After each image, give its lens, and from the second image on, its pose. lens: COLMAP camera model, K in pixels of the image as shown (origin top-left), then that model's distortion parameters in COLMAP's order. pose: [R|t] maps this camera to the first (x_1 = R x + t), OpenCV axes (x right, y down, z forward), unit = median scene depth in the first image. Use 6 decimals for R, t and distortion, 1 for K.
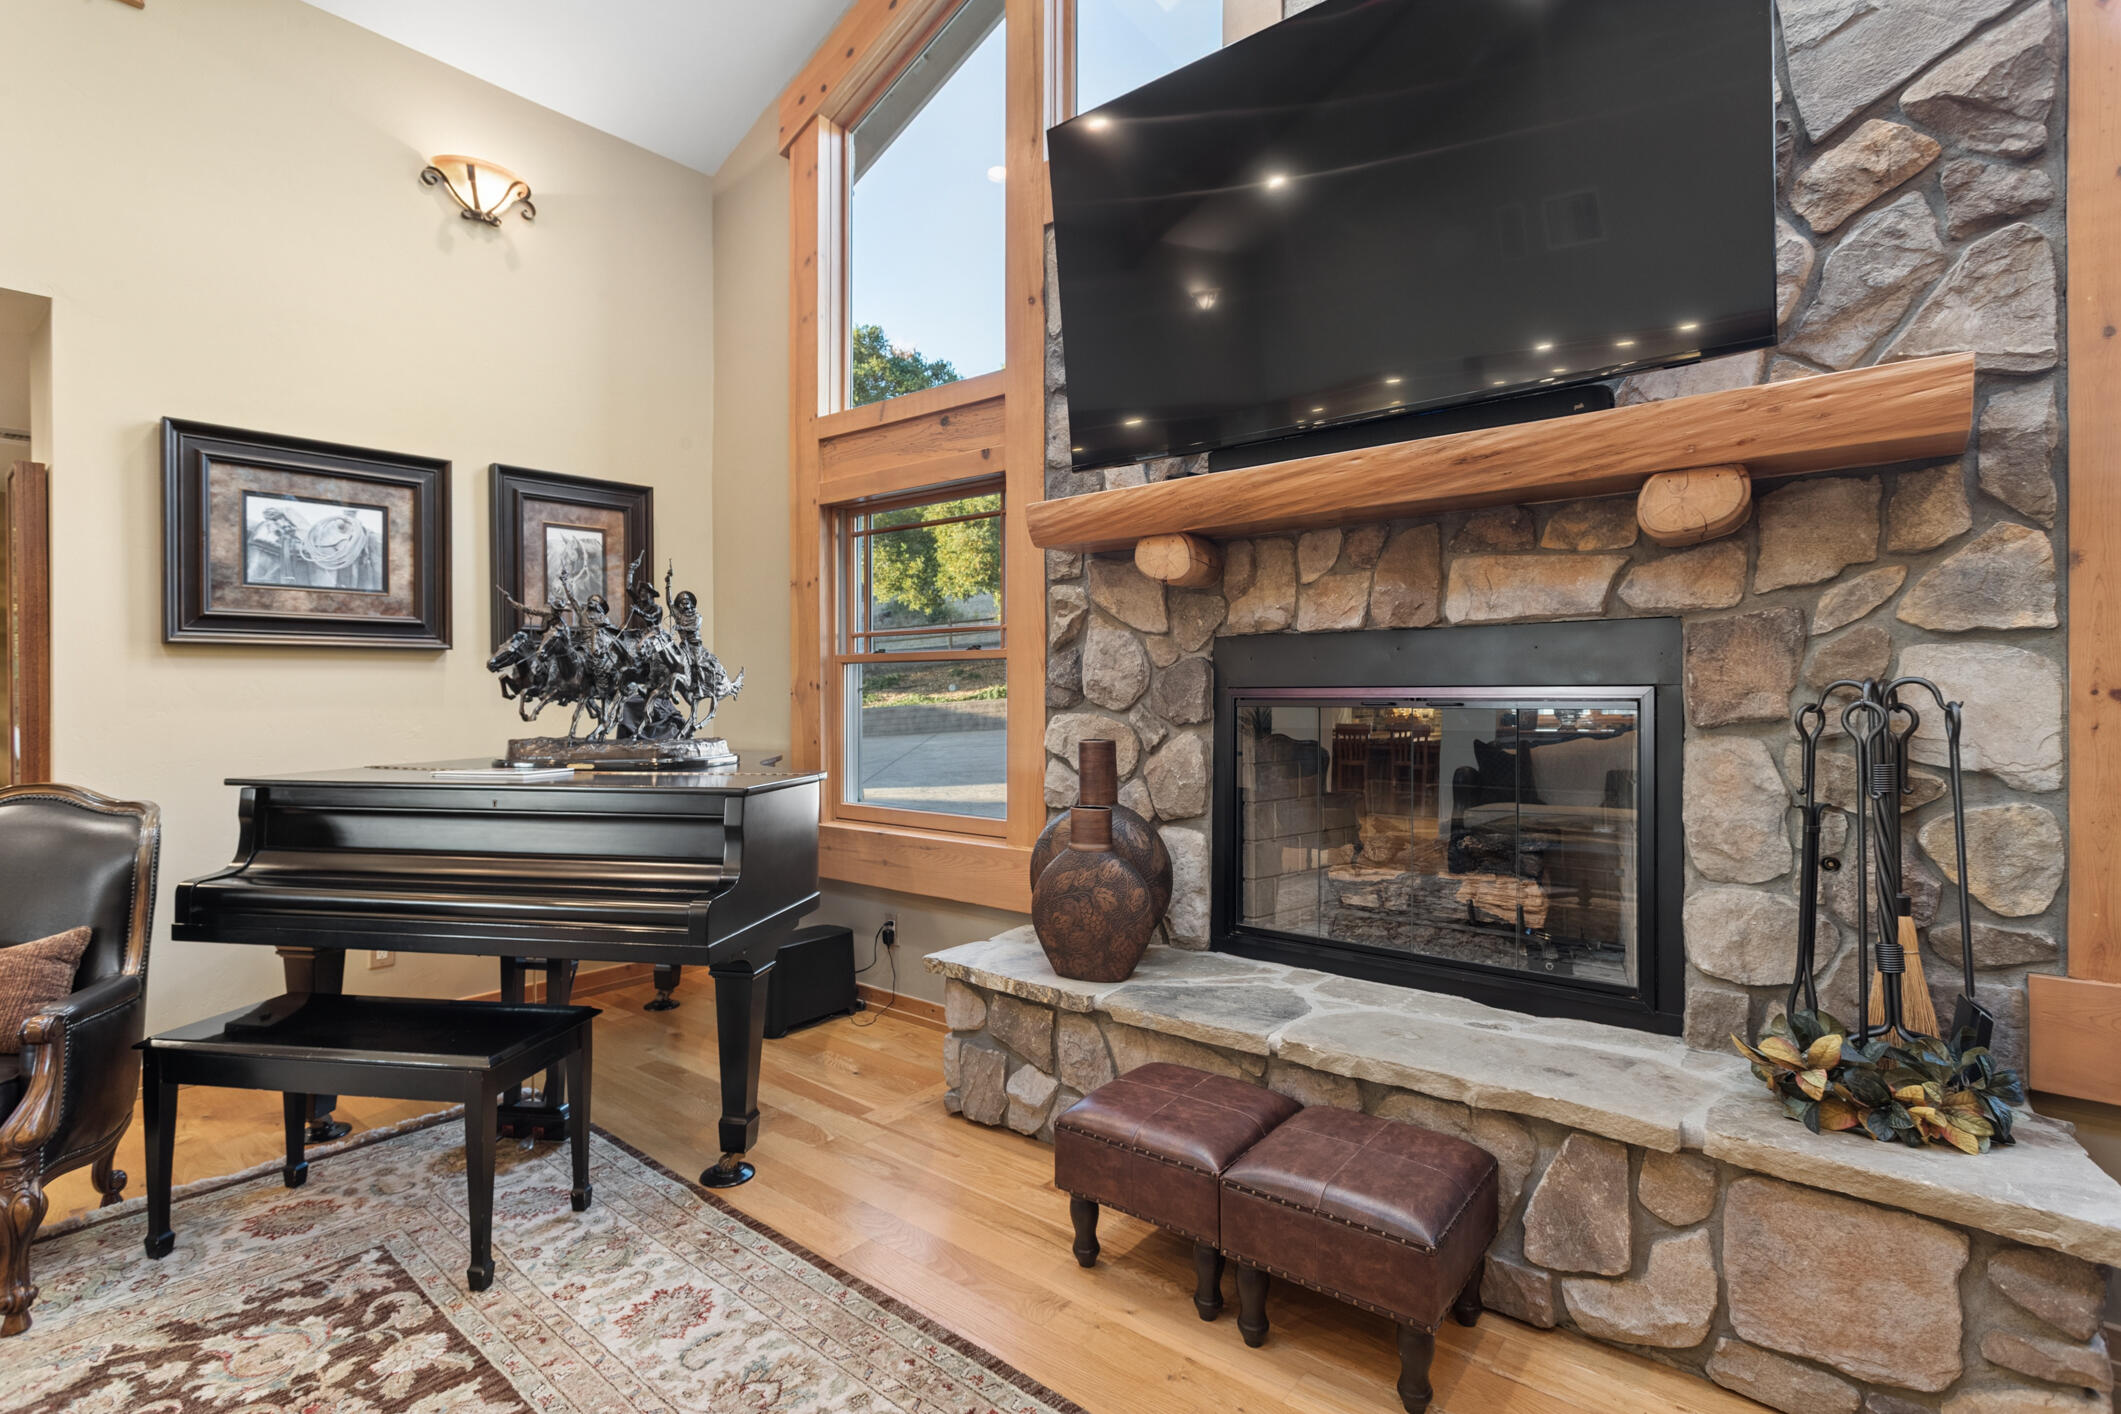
lens RADIAL K [[1009.6, 0, 1058.4], [0, 1009.6, 694.2], [0, 0, 1]] dist [0.001322, 0.000485]
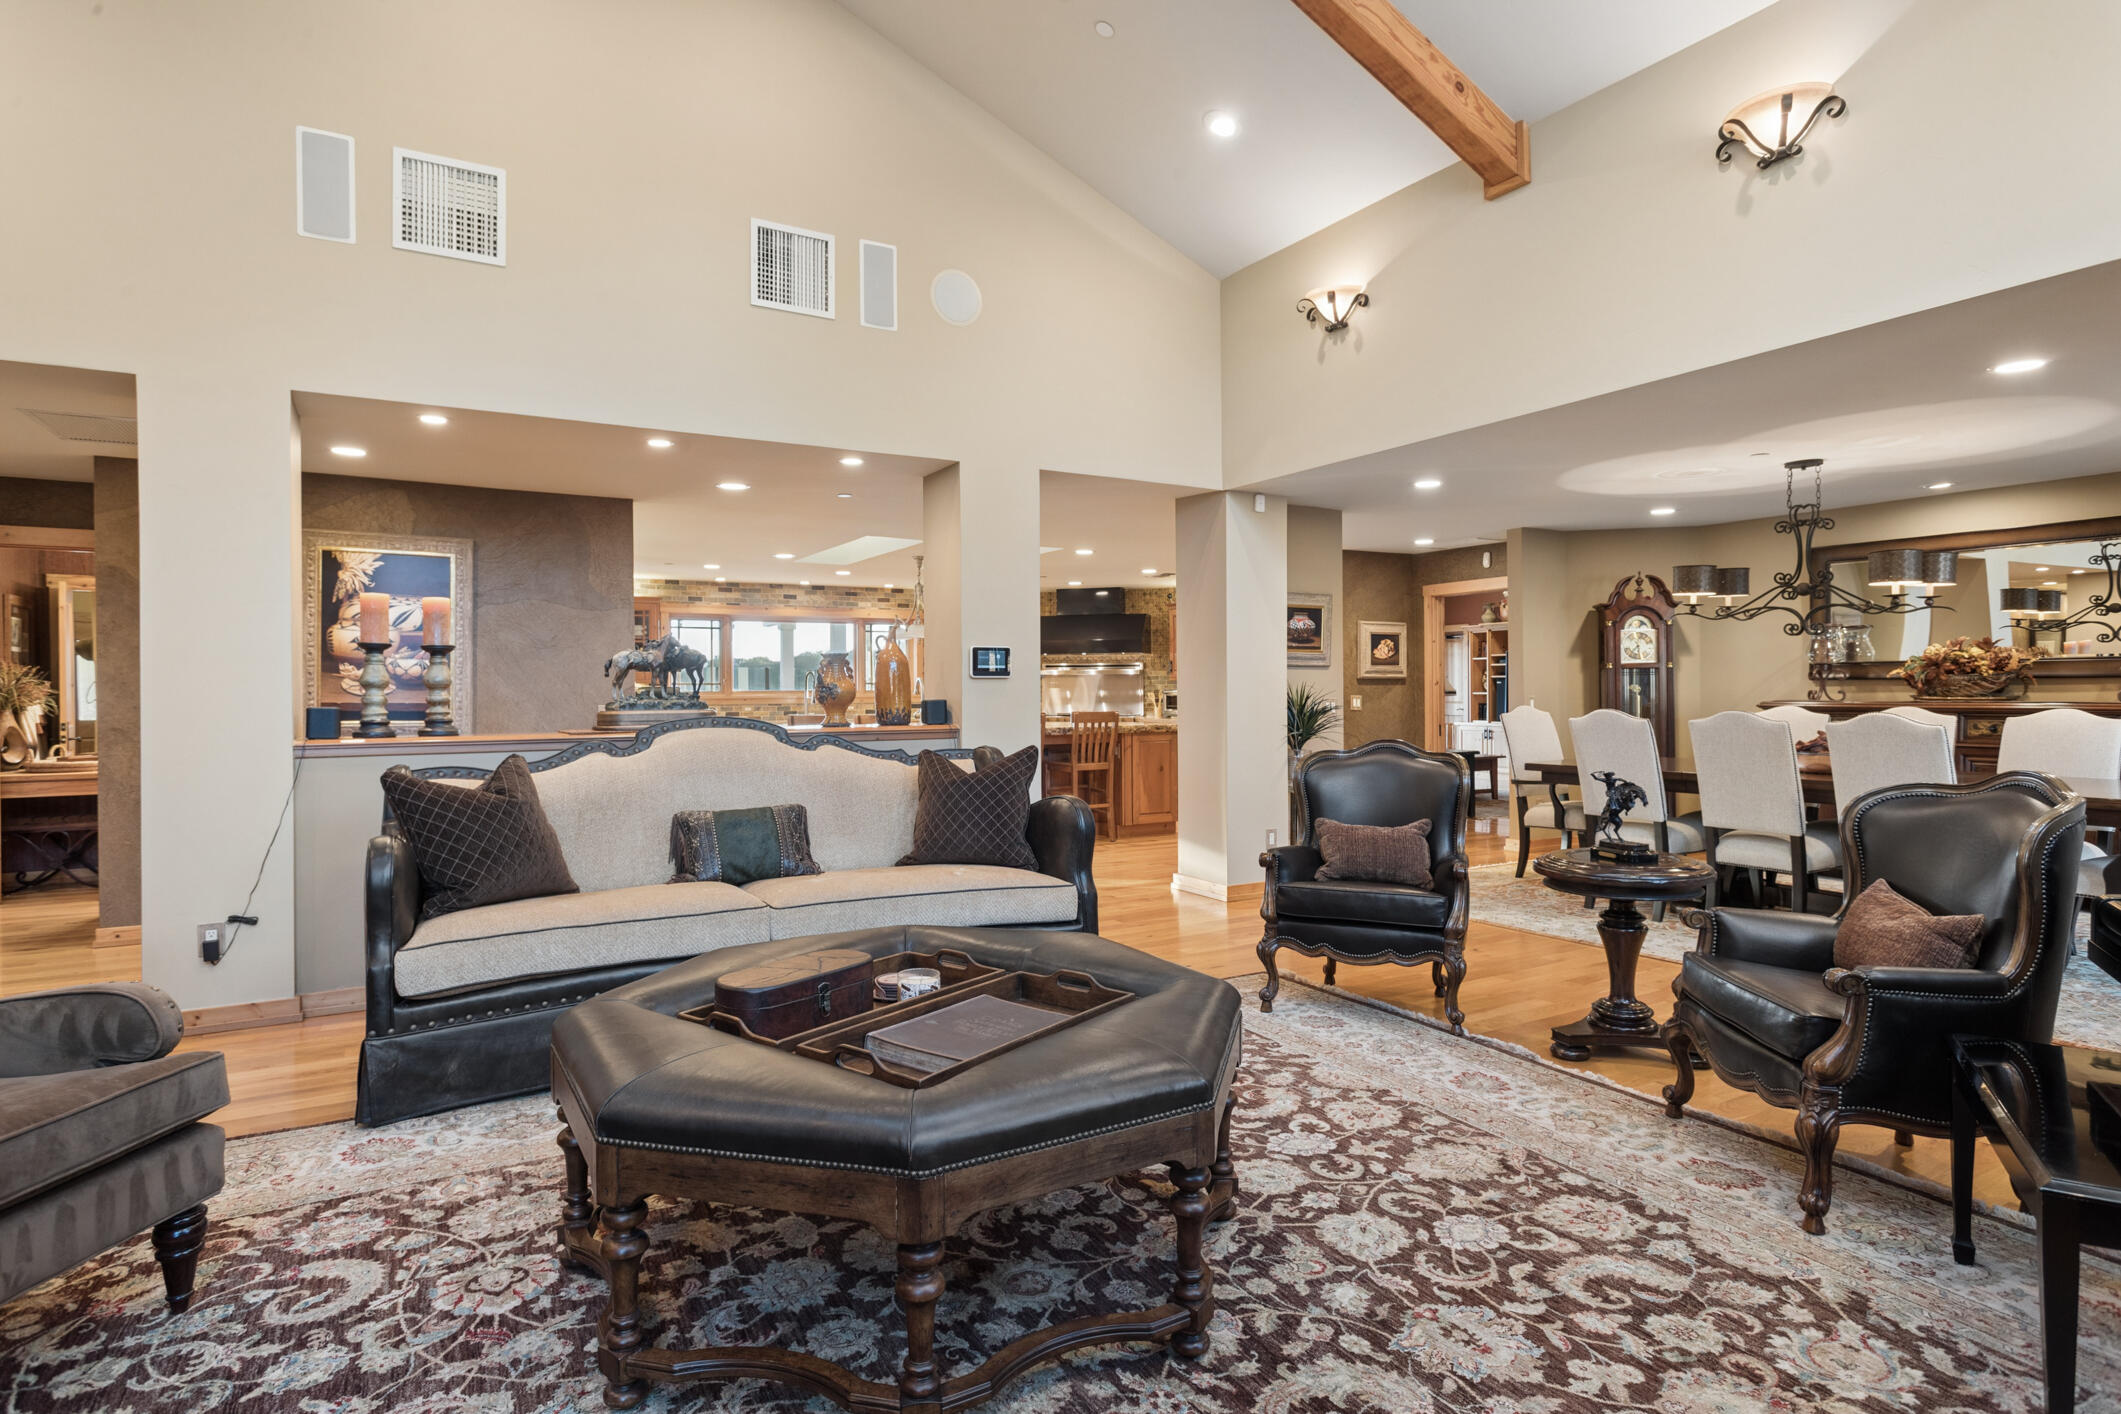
lens RADIAL K [[1111.5, 0, 1059.4], [0, 1111.5, 690.8], [0, 0, 1]] dist [0.004980, 0.000353]
pose [[-0.366259, 0.005460, -0.930497, 0.432207], [0.005889, 0.999976, 0.003549, -0.007537], [0.930494, -0.004179, -0.366283, 0.581322]]
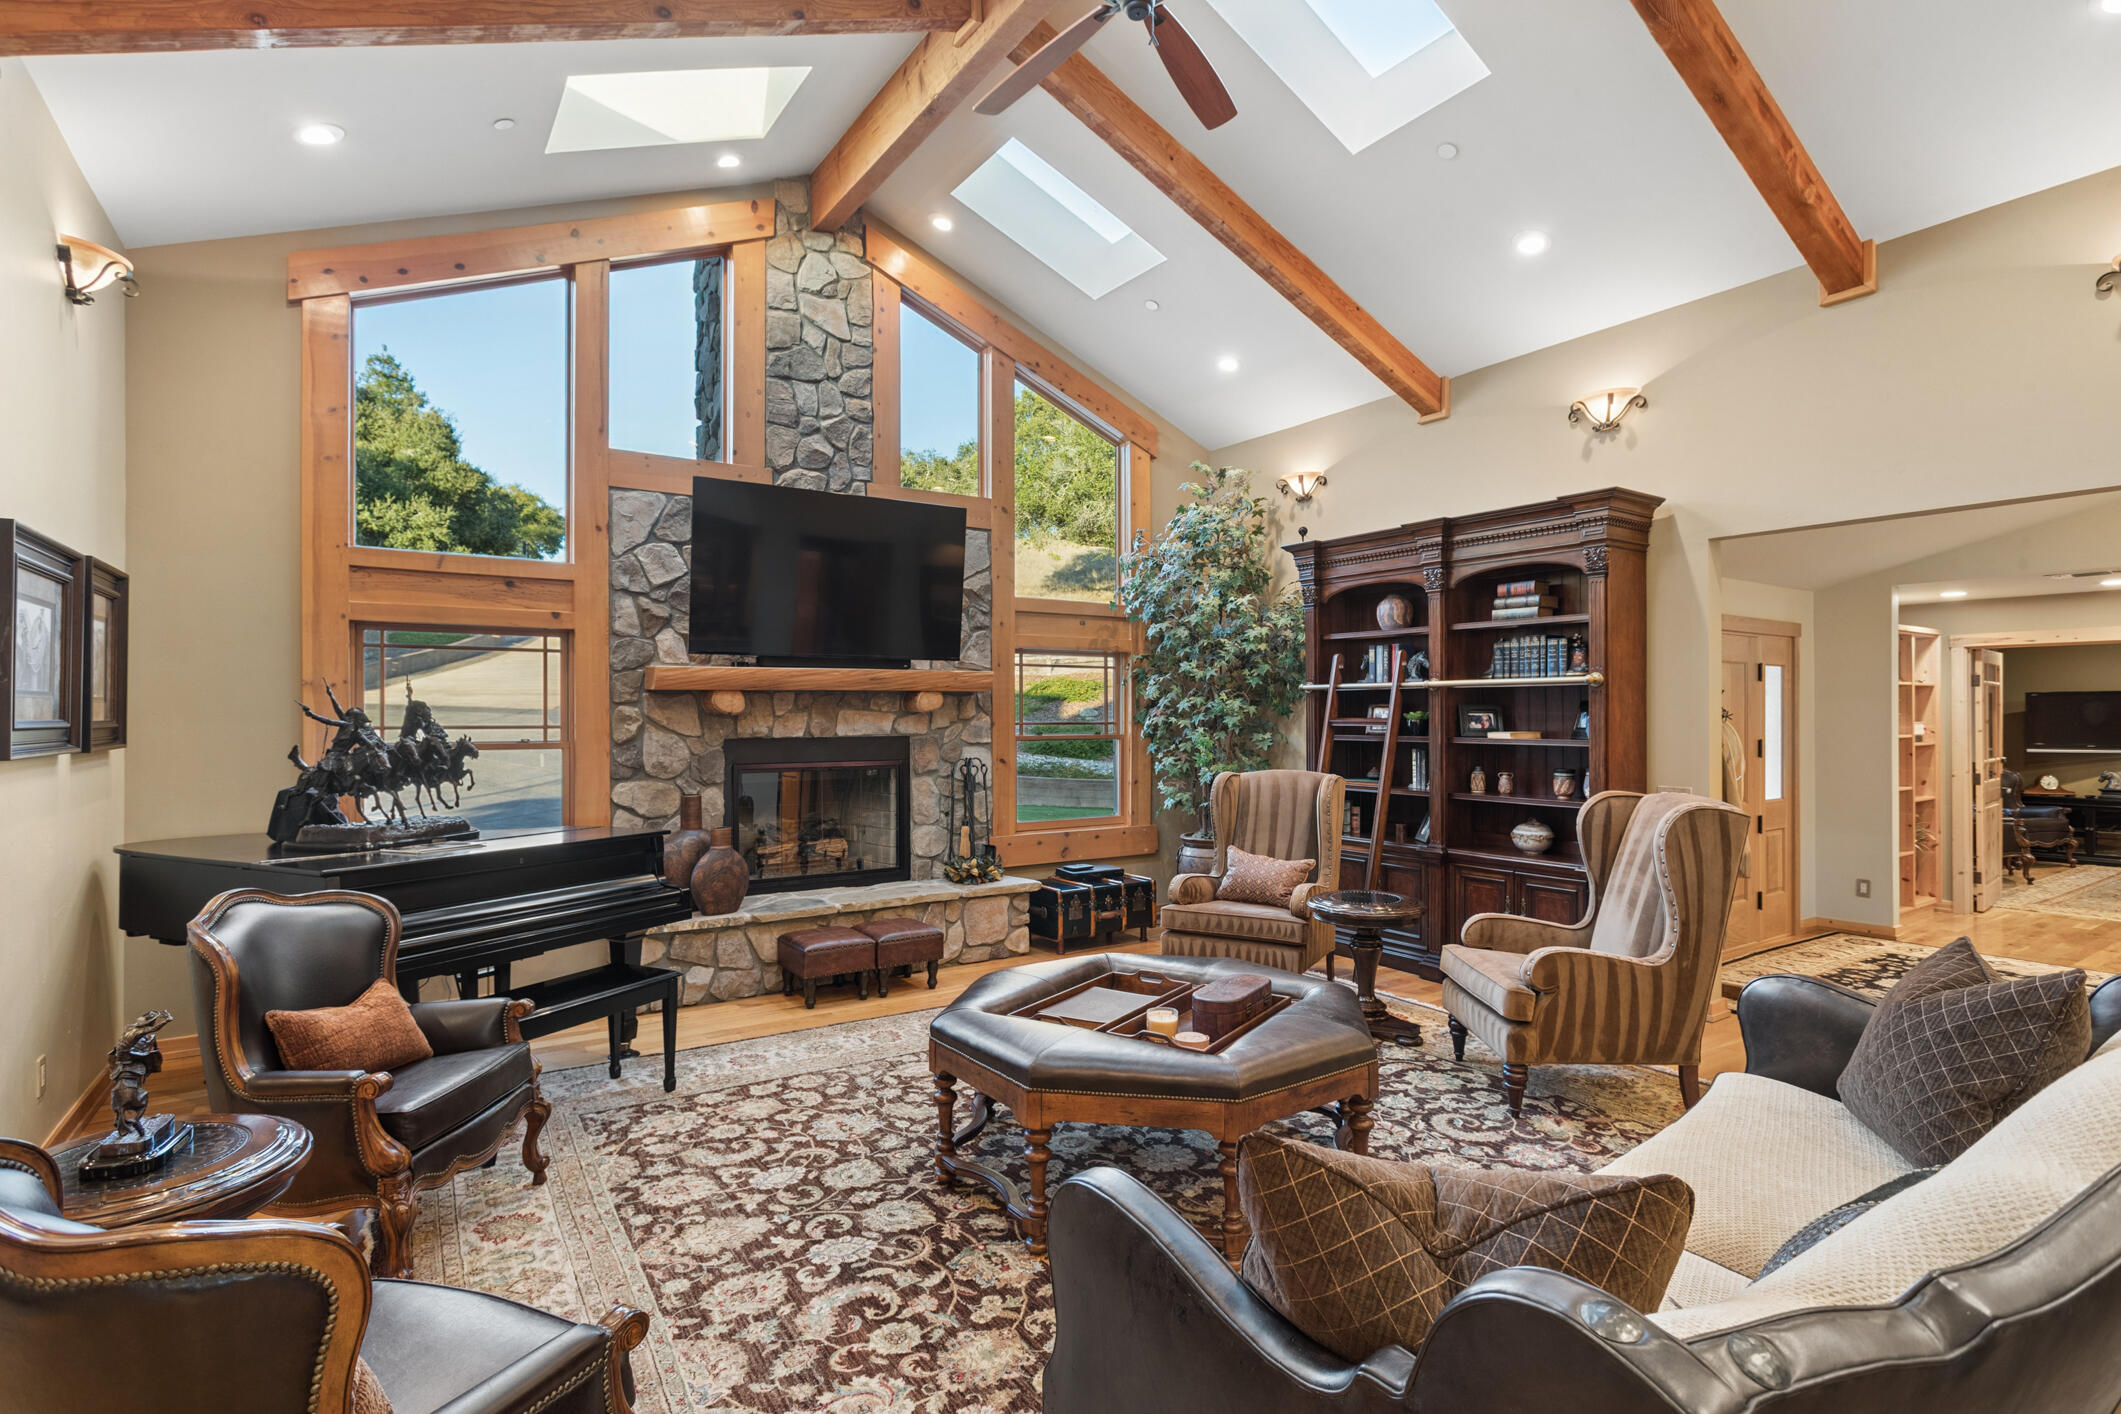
lens RADIAL K [[1029.8, 0, 1065.9], [0, 1029.8, 711.3], [0, 0, 1]] dist [-0.009796, 0.004125]
pose [[0.294331, 0.004449, 0.955693, -2.126828], [-0.000226, 0.999989, -0.004586, -0.136935], [-0.955703, 0.001134, 0.294329, -0.312286]]
